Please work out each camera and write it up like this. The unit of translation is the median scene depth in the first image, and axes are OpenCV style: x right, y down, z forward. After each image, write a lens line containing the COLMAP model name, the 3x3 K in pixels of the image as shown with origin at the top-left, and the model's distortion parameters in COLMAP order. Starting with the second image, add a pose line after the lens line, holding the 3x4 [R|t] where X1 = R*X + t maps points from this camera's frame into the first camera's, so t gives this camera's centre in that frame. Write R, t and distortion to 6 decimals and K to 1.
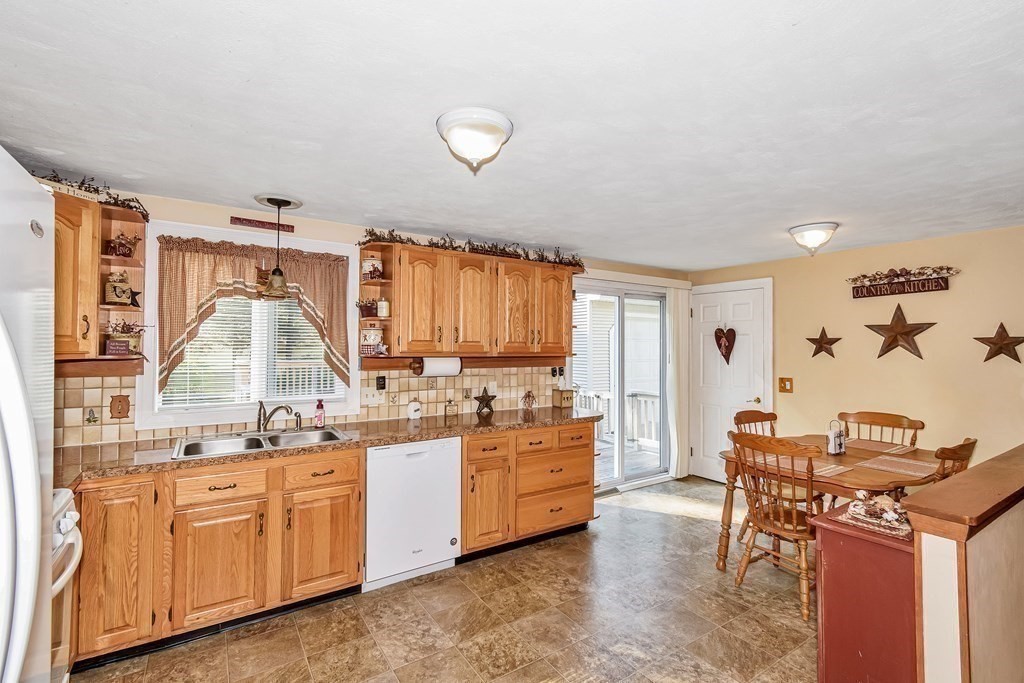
lens RADIAL K [[471.8, 0, 509.4], [0, 471.8, 336.9], [0, 0, 1]] dist [0.000774, 0.000222]
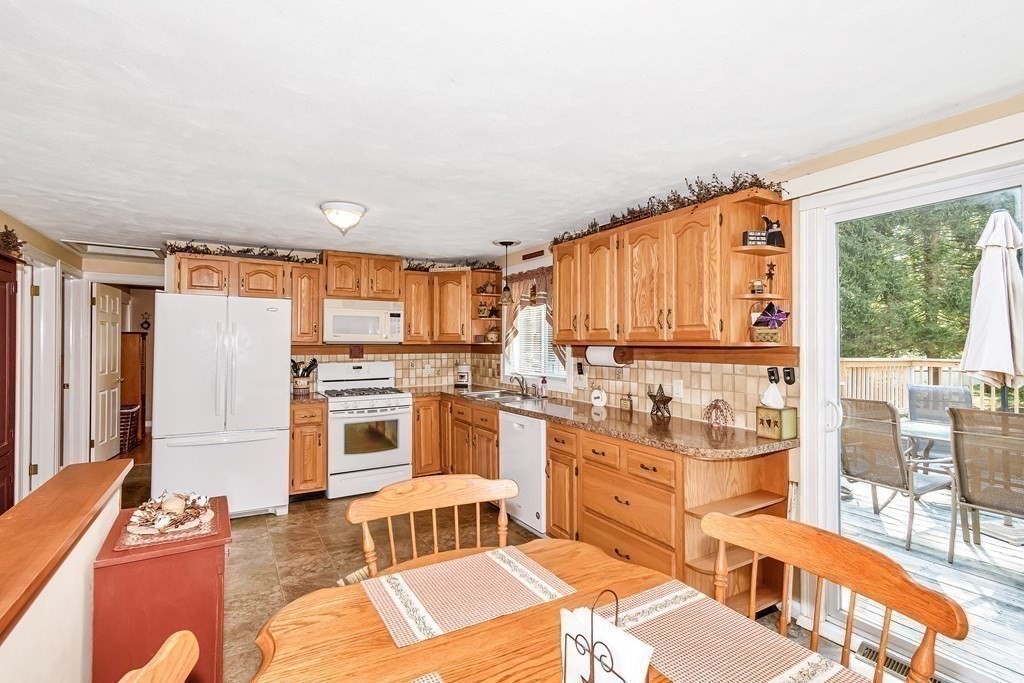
lens RADIAL K [[471.8, 0, 509.4], [0, 471.8, 336.9], [0, 0, 1]] dist [0.000774, 0.000222]
pose [[-0.041053, -0.016161, -0.999026, 0.801057], [0.021726, 0.999618, -0.017063, 0.035277], [0.998921, -0.022405, -0.040686, 0.817521]]
